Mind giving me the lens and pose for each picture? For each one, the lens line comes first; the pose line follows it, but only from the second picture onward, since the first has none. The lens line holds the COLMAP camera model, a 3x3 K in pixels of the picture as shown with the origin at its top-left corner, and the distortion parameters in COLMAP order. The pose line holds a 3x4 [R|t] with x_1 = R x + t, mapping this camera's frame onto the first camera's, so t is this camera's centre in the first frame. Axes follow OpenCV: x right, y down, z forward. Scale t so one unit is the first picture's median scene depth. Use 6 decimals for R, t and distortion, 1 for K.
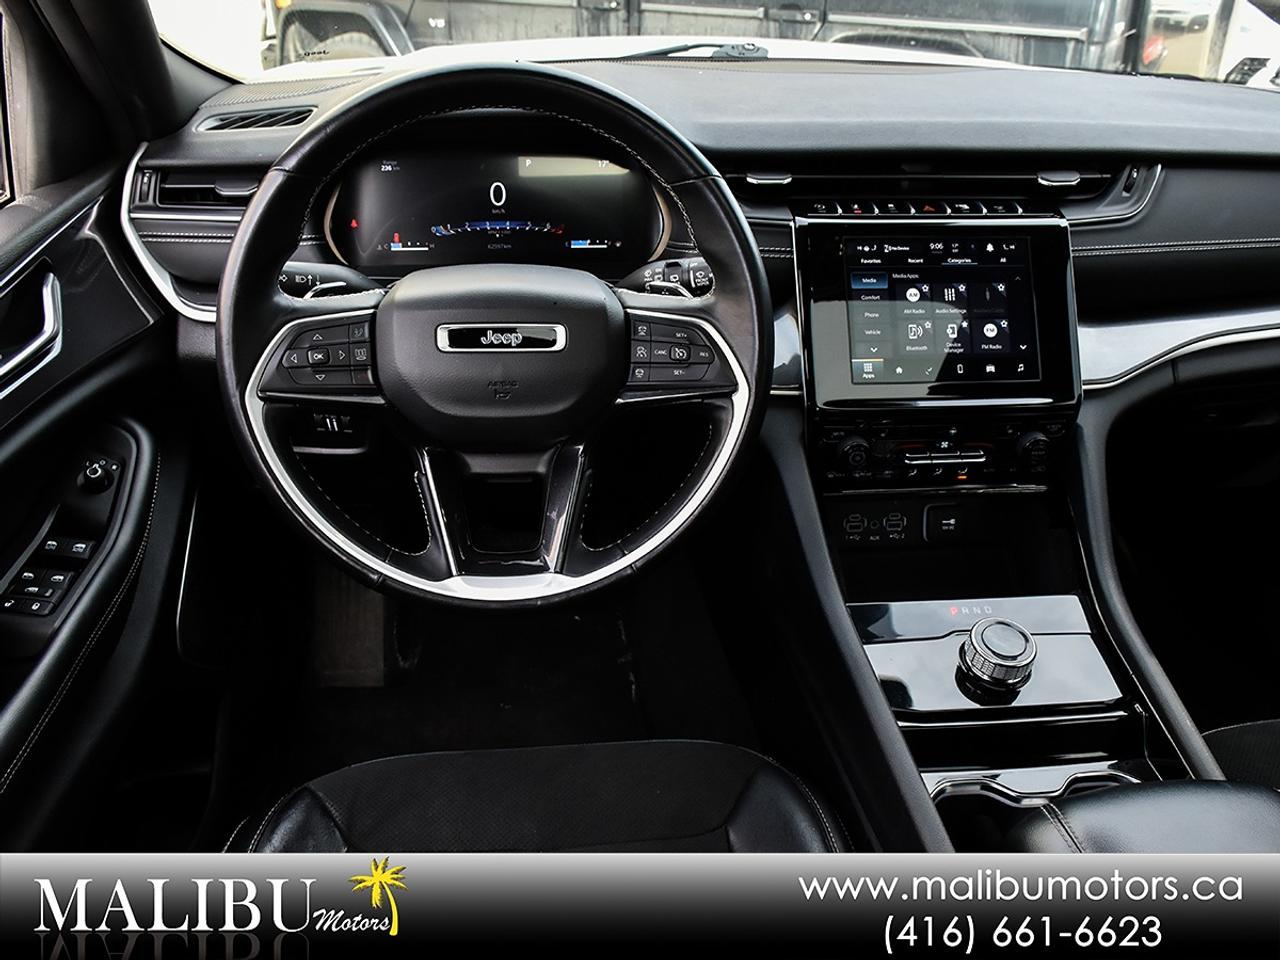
lens RADIAL K [[1064.1, 0, 629.7], [0, 1064.1, 477.0], [0, 0, 1]] dist [-0.039105, -0.000980]
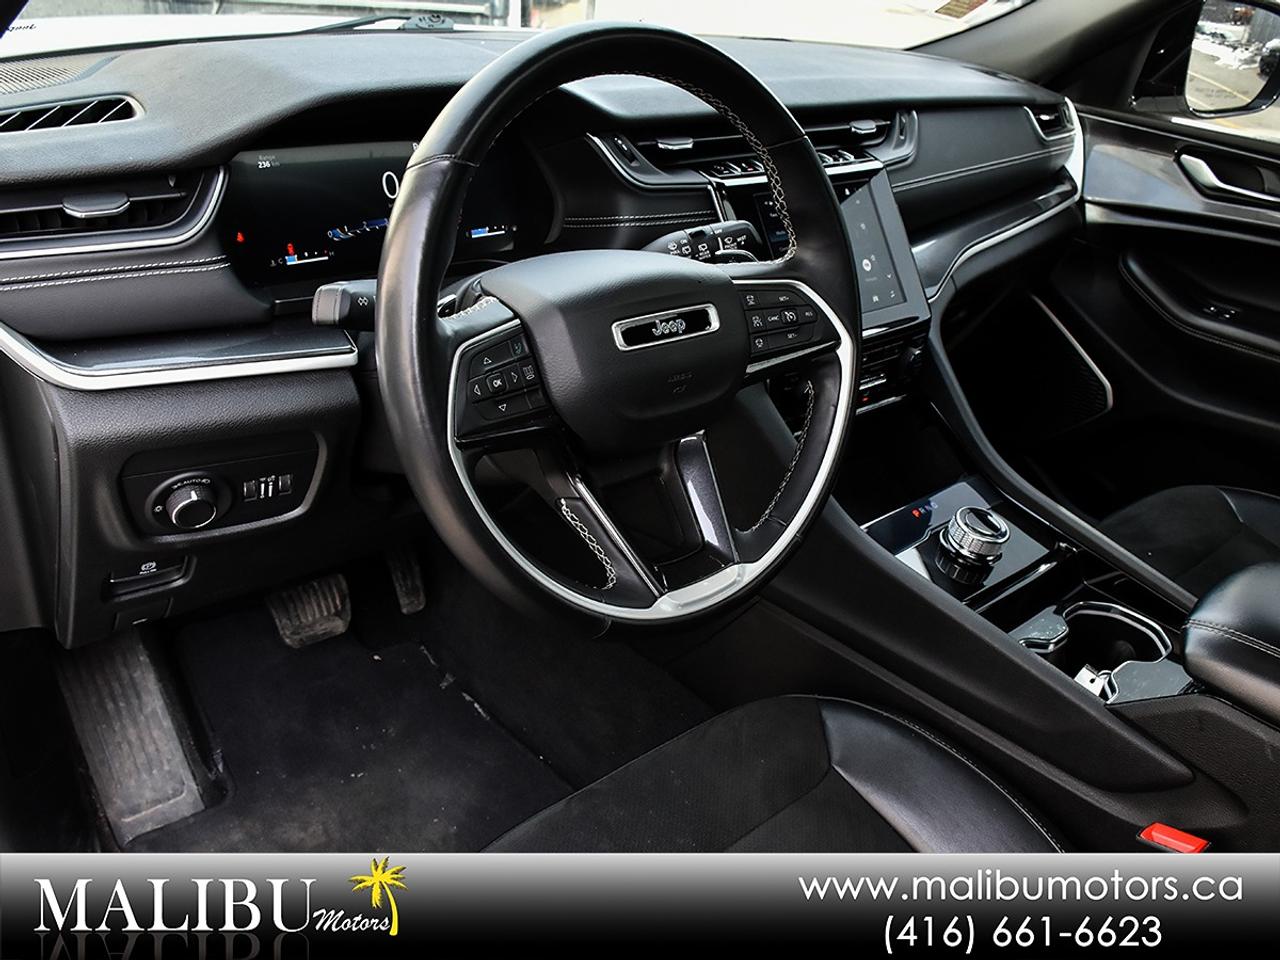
lens RADIAL K [[1064.1, 0, 610.9], [0, 1064.1, 484.3], [0, 0, 1]] dist [-0.039105, -0.000980]
pose [[0.822629, -0.232843, 0.518715, -0.631104], [0.222420, 0.971385, 0.083304, -0.082068], [-0.523269, 0.046845, 0.850879, 0.243537]]
